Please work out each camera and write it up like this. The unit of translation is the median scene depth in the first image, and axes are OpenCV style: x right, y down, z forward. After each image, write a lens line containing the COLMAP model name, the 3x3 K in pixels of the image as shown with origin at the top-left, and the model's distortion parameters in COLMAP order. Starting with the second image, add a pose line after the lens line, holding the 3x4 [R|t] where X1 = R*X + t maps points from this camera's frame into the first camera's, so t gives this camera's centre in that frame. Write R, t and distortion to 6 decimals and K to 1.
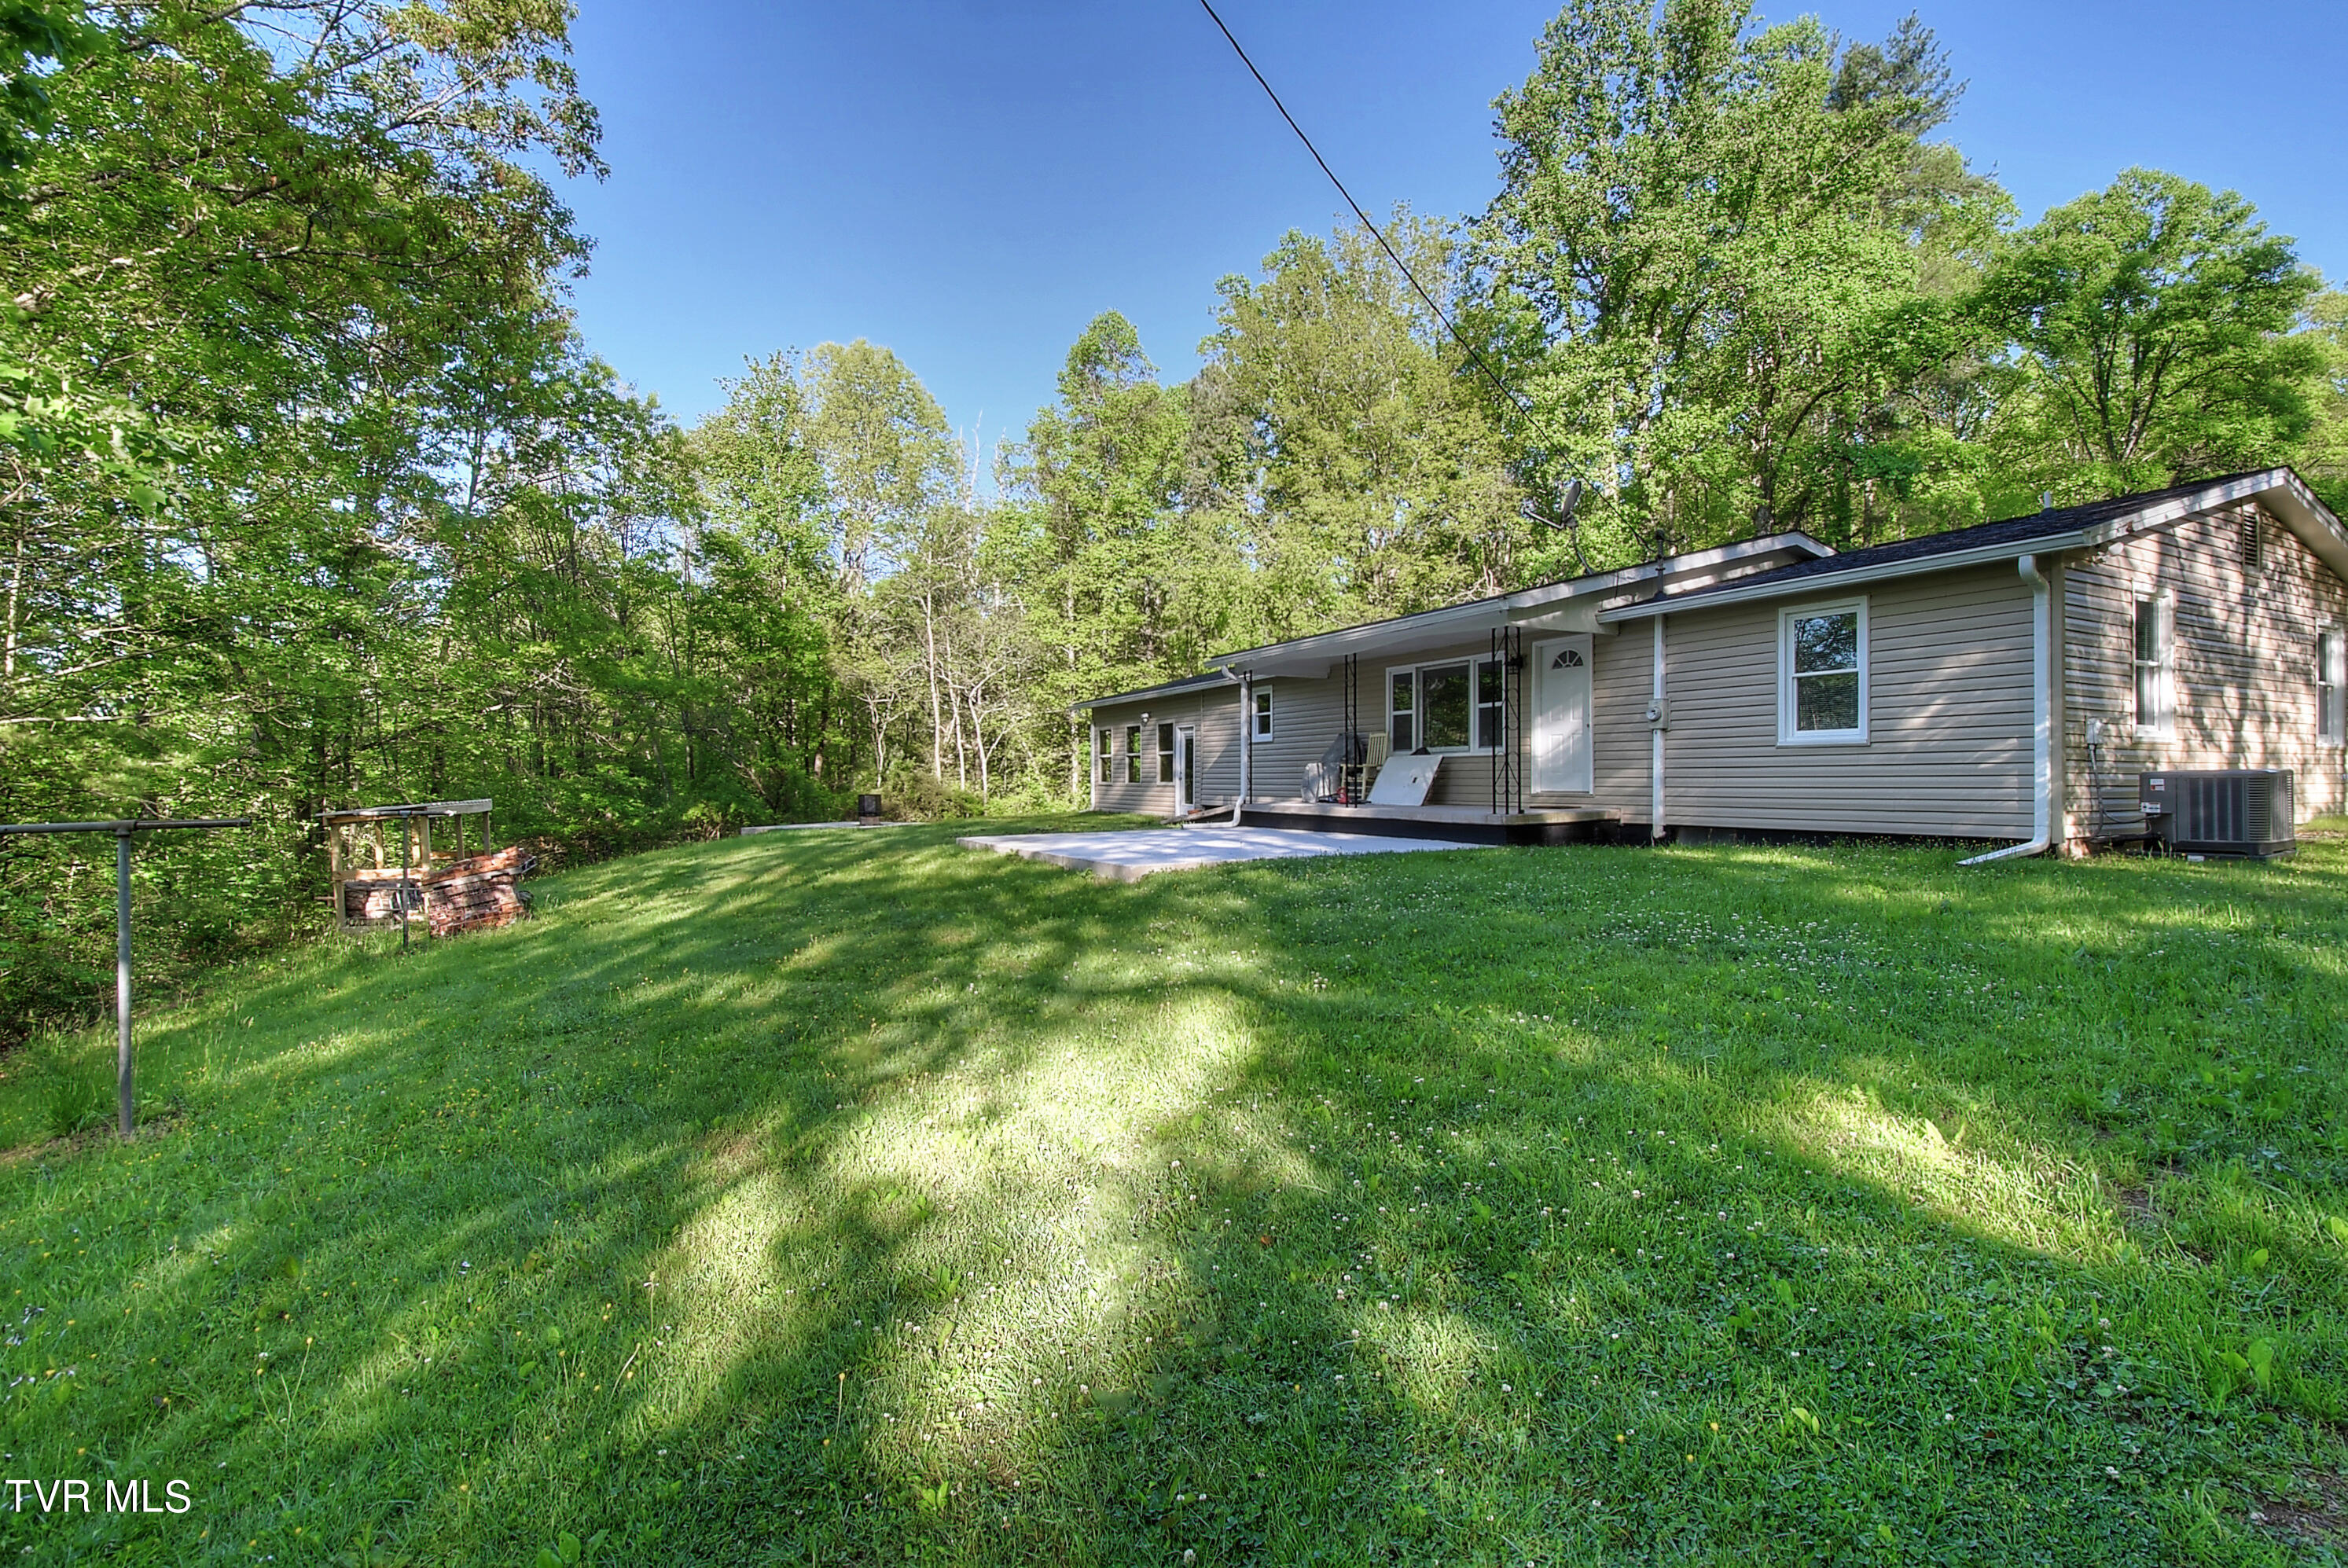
lens RADIAL K [[1045.3, 0, 1174.1], [0, 1045.3, 785.1], [0, 0, 1]] dist [0.003998, 0.000105]
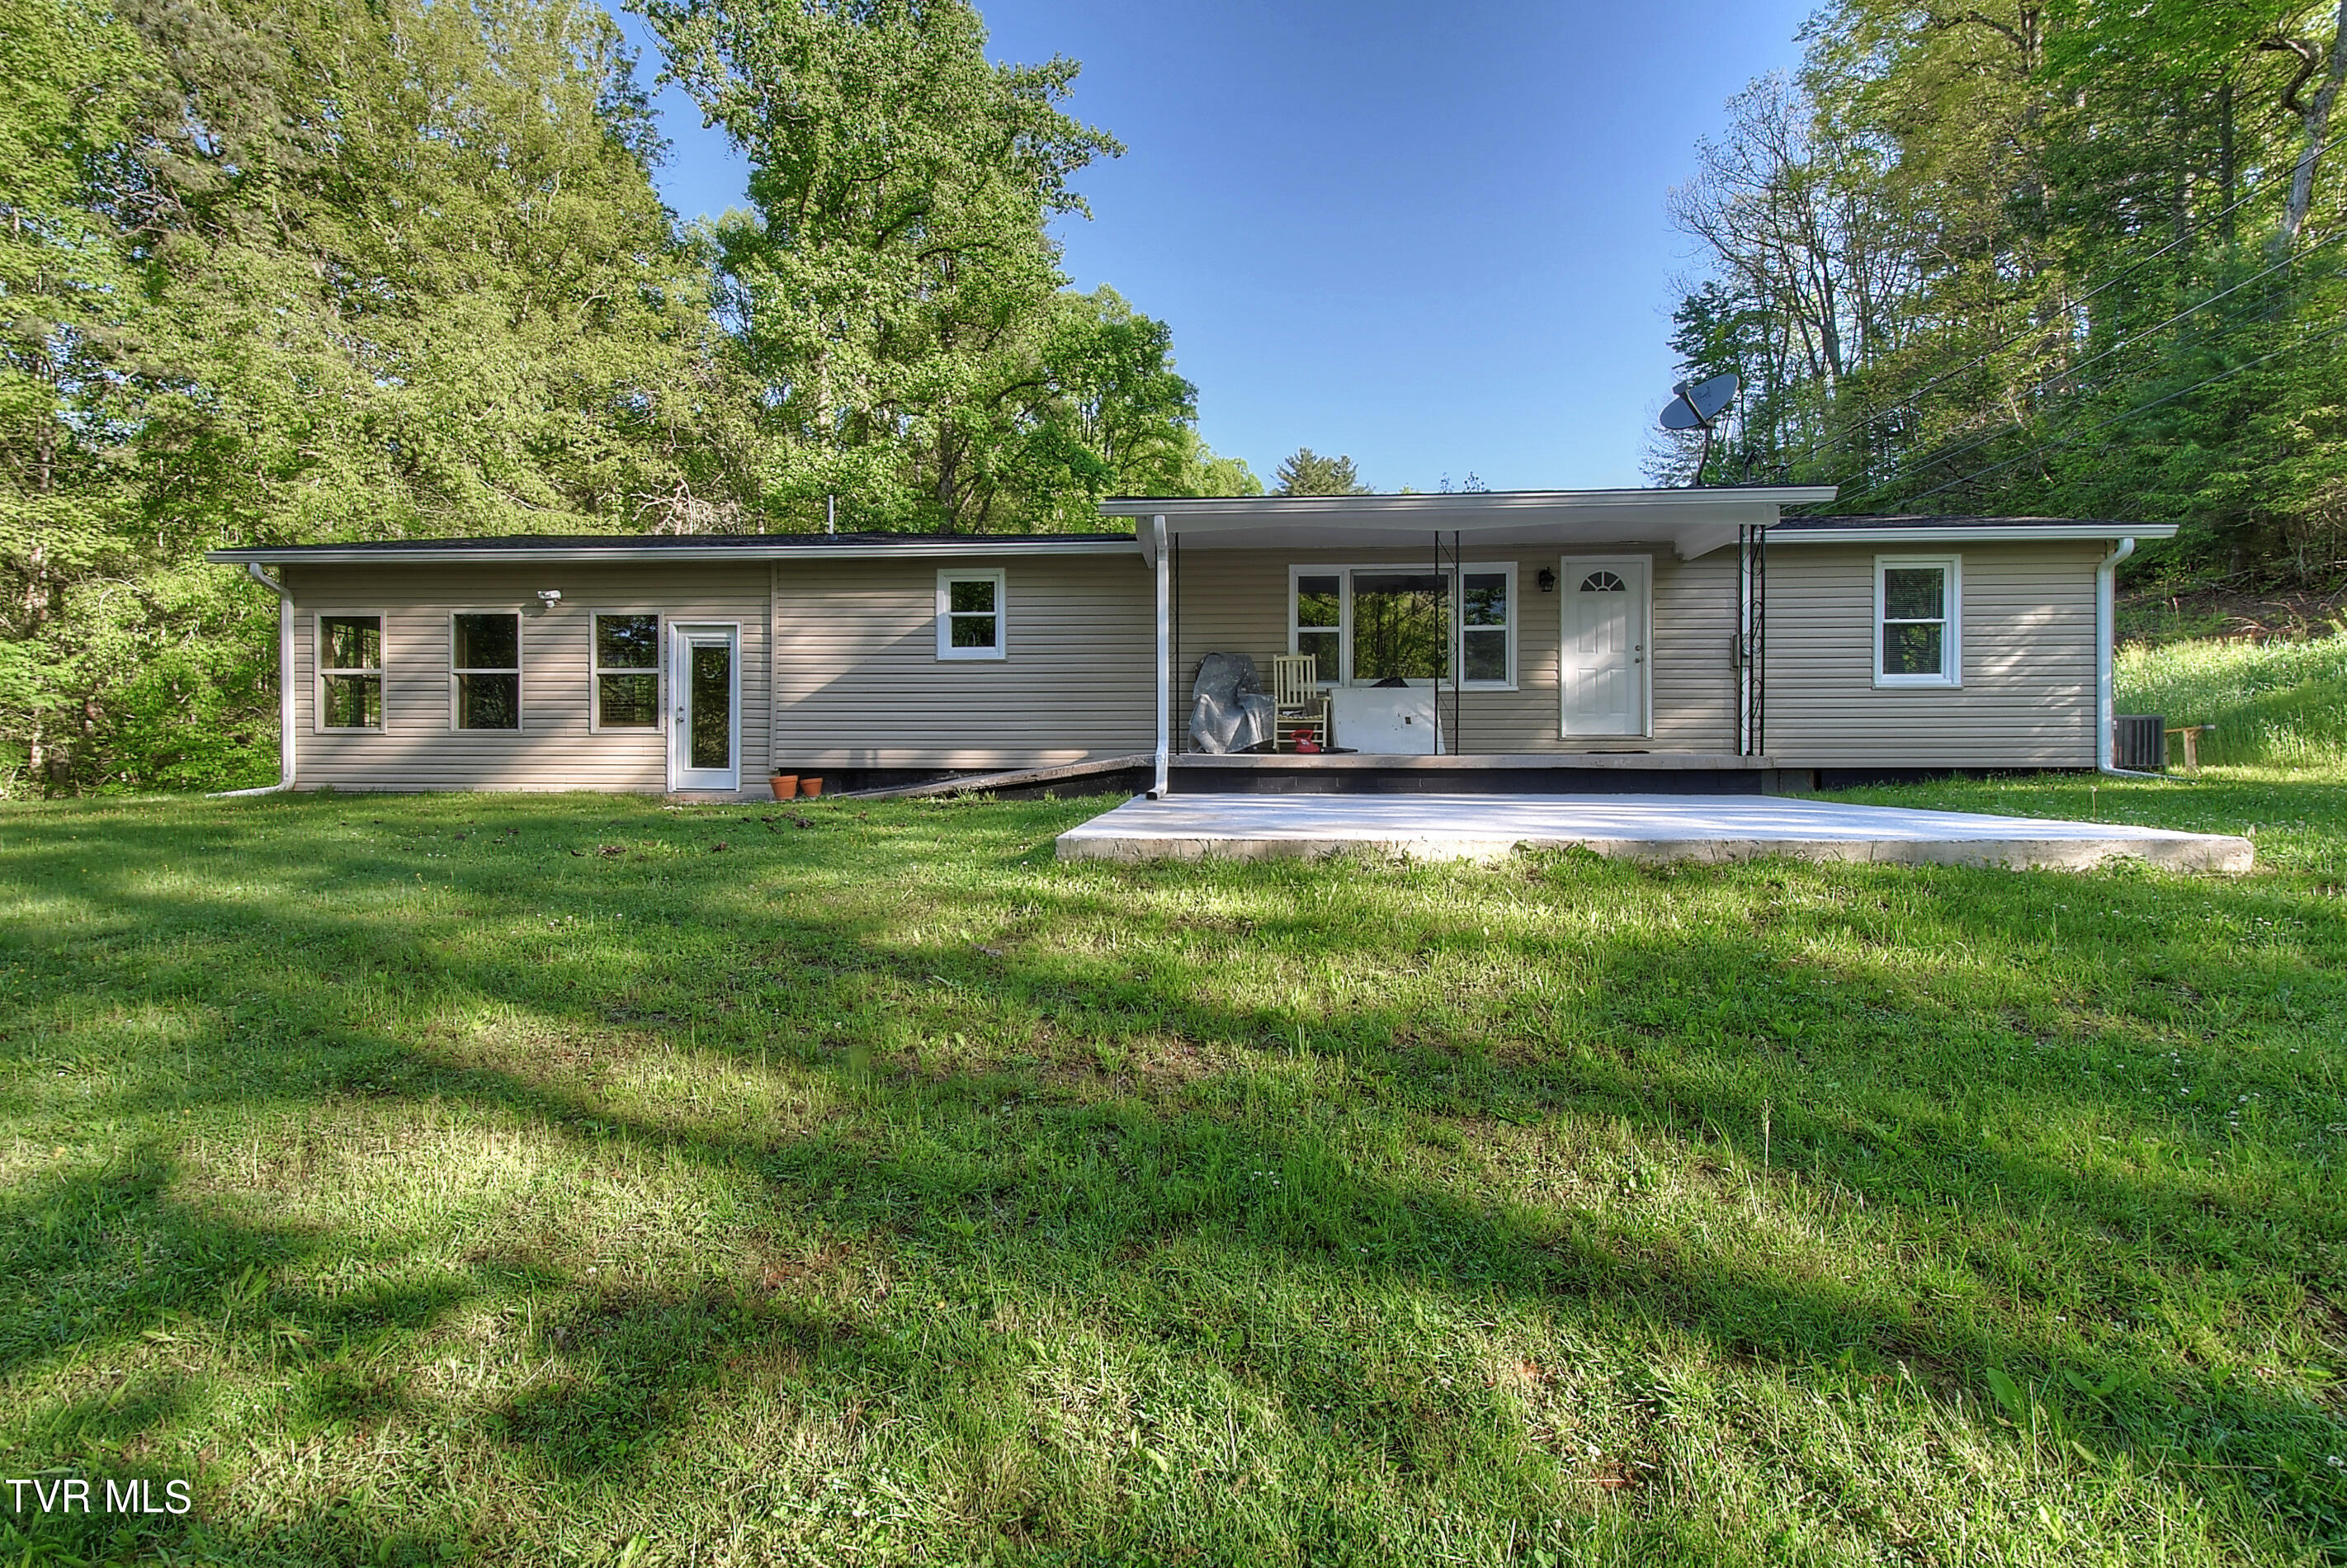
lens RADIAL K [[1044.9, 0, 1173.1], [0, 1044.9, 762.4], [0, 0, 1]] dist [0.003998, 0.000105]
pose [[0.539109, -0.016541, 0.842073, -0.543544], [0.002825, 0.999837, 0.017831, 0.013106], [-0.842231, -0.007234, 0.539068, 0.821927]]
